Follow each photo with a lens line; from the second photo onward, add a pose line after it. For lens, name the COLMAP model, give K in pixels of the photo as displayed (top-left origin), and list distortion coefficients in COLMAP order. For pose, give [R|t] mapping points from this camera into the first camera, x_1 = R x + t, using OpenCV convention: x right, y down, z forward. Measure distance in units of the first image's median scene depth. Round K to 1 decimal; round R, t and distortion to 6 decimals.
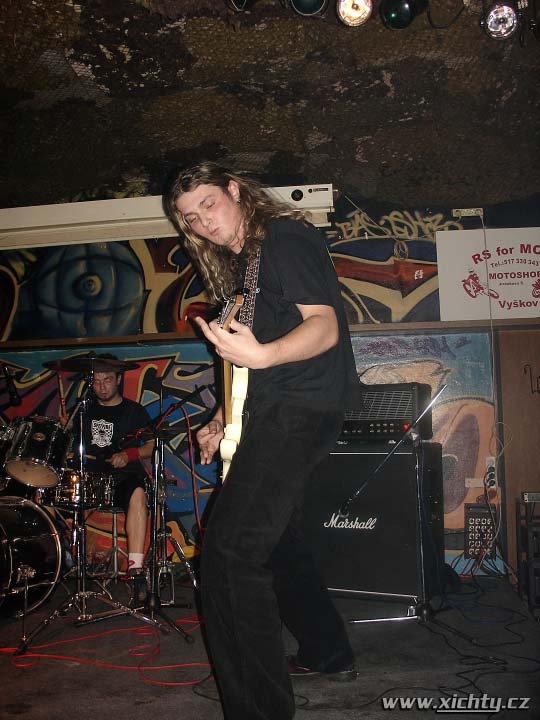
lens RADIAL K [[713.6, 0, 261.6], [0, 713.6, 349.3], [0, 0, 1]] dist [-0.204256, 0.217613]
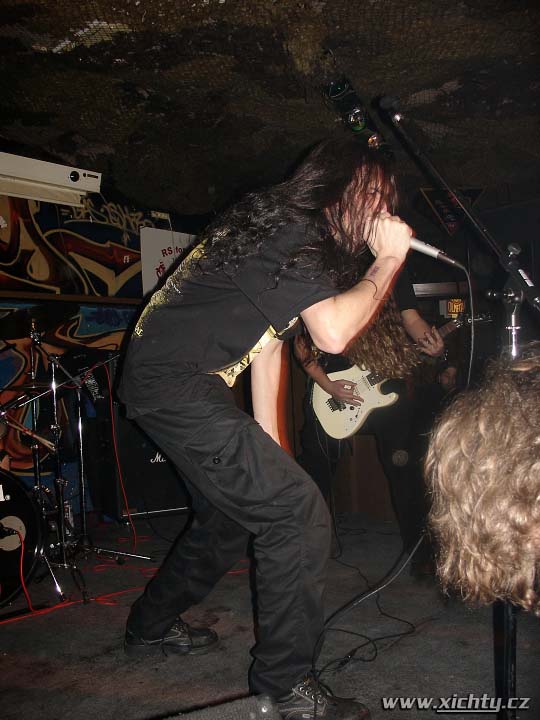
lens RADIAL K [[713.6, 0, 261.6], [0, 713.6, 349.3], [0, 0, 1]] dist [-0.204256, 0.217613]
pose [[0.529287, 0.027372, 0.848001, -0.683213], [-0.066495, 0.997743, 0.009298, 0.022510], [-0.845833, -0.061309, 0.529913, 0.147758]]
